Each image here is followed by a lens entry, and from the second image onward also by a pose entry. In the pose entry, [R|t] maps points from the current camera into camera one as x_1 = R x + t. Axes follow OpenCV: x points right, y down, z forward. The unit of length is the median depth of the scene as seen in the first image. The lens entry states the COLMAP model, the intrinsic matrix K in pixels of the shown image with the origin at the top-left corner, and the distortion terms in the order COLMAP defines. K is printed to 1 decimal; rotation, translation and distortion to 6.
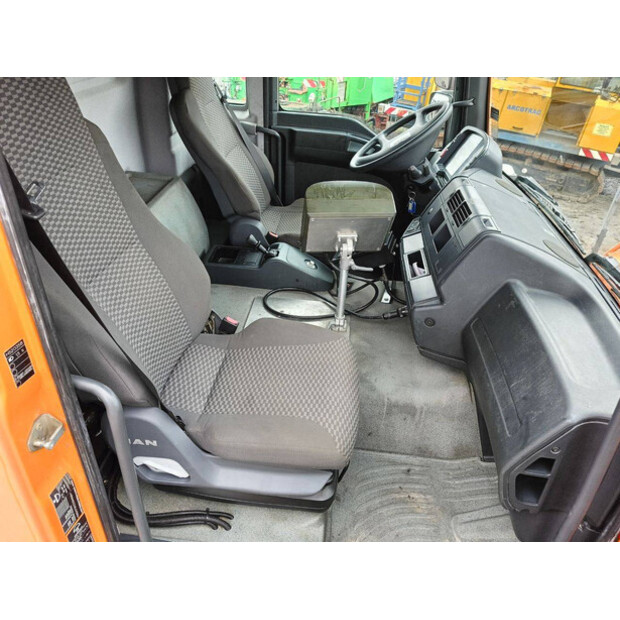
lens RADIAL K [[479.2, 0, 306.8], [0, 479.2, 314.5], [0, 0, 1]] dist [0.045134, -0.066333]
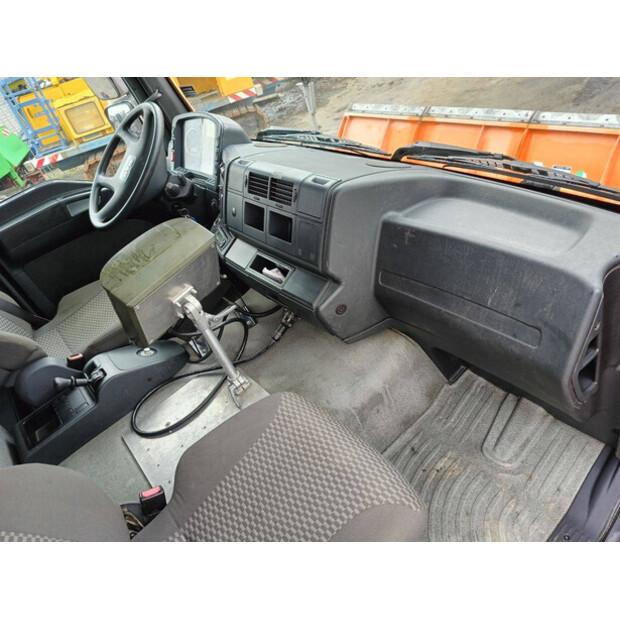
lens RADIAL K [[479.2, 0, 311.8], [0, 479.2, 306.2], [0, 0, 1]] dist [0.045134, -0.066333]
pose [[0.659747, -0.637964, 0.397159, -0.082347], [0.644548, 0.752111, 0.137428, -0.101595], [-0.386382, 0.165321, 0.907402, 0.178769]]
